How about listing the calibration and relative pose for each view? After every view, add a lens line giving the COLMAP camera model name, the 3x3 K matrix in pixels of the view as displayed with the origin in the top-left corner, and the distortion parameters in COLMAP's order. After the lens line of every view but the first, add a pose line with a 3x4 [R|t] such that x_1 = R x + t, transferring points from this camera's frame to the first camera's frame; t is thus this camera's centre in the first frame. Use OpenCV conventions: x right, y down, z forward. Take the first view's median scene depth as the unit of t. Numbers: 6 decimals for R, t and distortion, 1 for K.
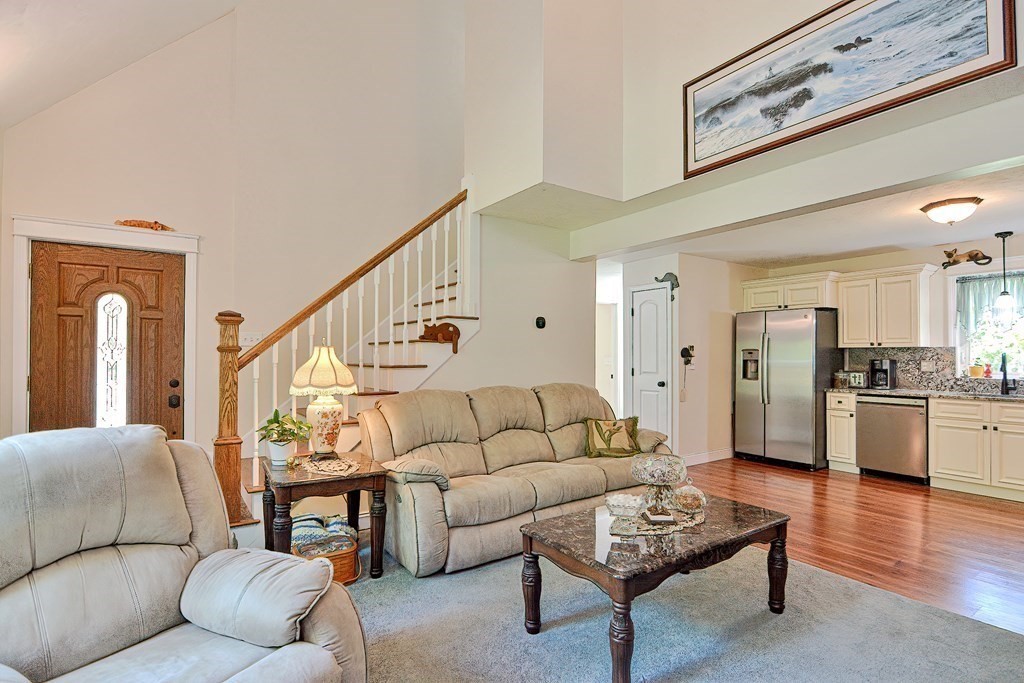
lens RADIAL K [[495.5, 0, 523.9], [0, 495.5, 350.6], [0, 0, 1]] dist [0.006758, -0.010990]
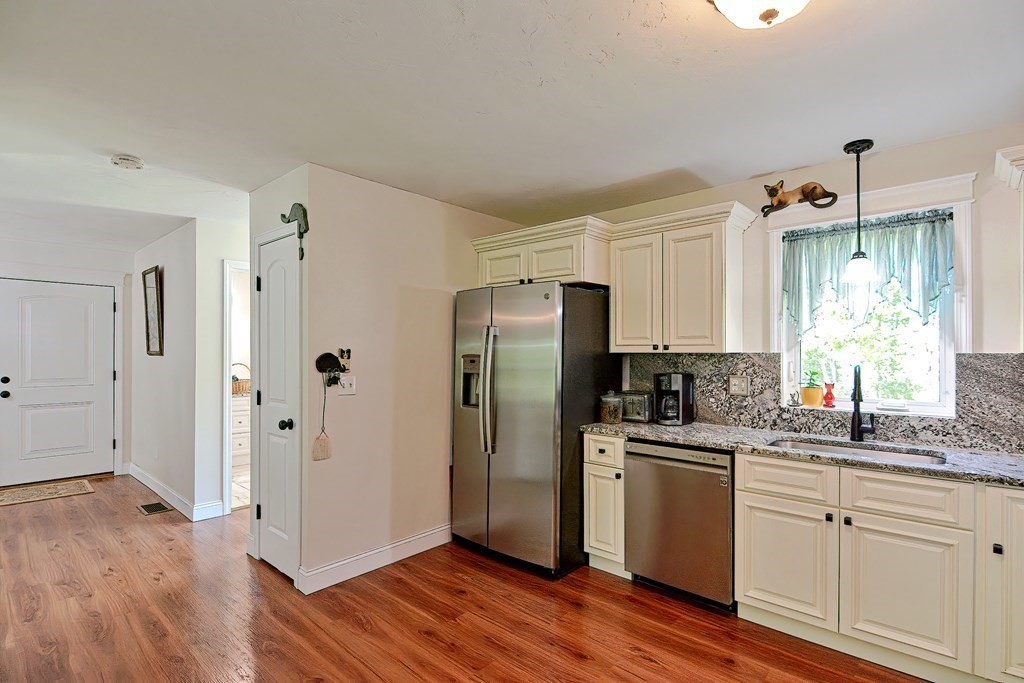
lens RADIAL K [[495.5, 0, 526.8], [0, 495.5, 351.3], [0, 0, 1]] dist [0.006758, -0.010990]
pose [[0.971563, -0.000282, 0.236781, 0.447661], [-0.001723, 0.999964, 0.008258, -0.013519], [-0.236774, -0.008431, 0.971528, 0.507794]]
